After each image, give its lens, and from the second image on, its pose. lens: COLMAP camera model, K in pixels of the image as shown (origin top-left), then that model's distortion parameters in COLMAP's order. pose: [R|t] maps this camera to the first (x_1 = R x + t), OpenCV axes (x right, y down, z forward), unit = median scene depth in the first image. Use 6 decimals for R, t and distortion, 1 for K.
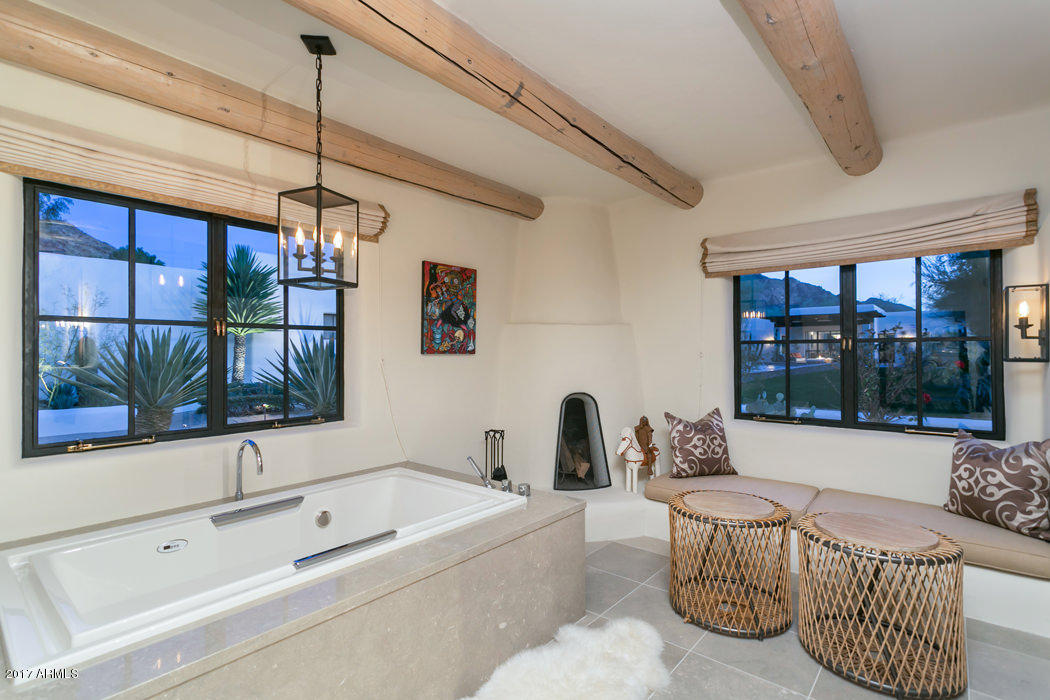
lens RADIAL K [[511.6, 0, 518.9], [0, 511.6, 350.3], [0, 0, 1]] dist [0.018760, 0.000507]
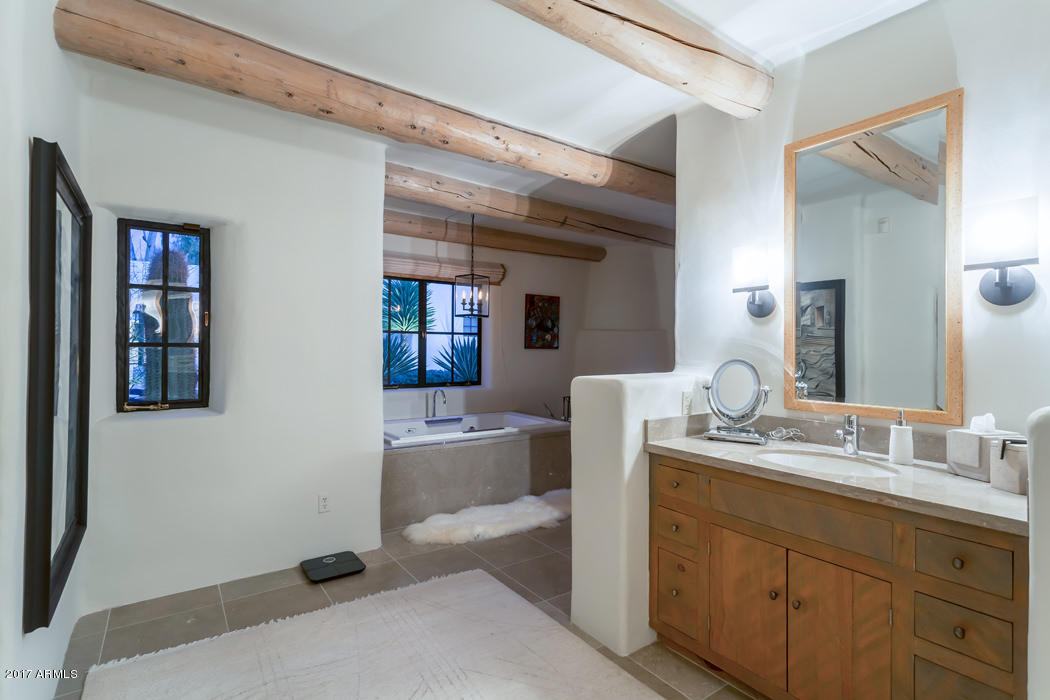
lens RADIAL K [[511.6, 0, 525.6], [0, 511.6, 348.1], [0, 0, 1]] dist [0.018760, 0.000507]
pose [[0.971702, 0.008299, -0.236065, 0.211326], [-0.007888, 0.999965, 0.002685, 0.000670], [0.236079, -0.000747, 0.971733, -0.642794]]
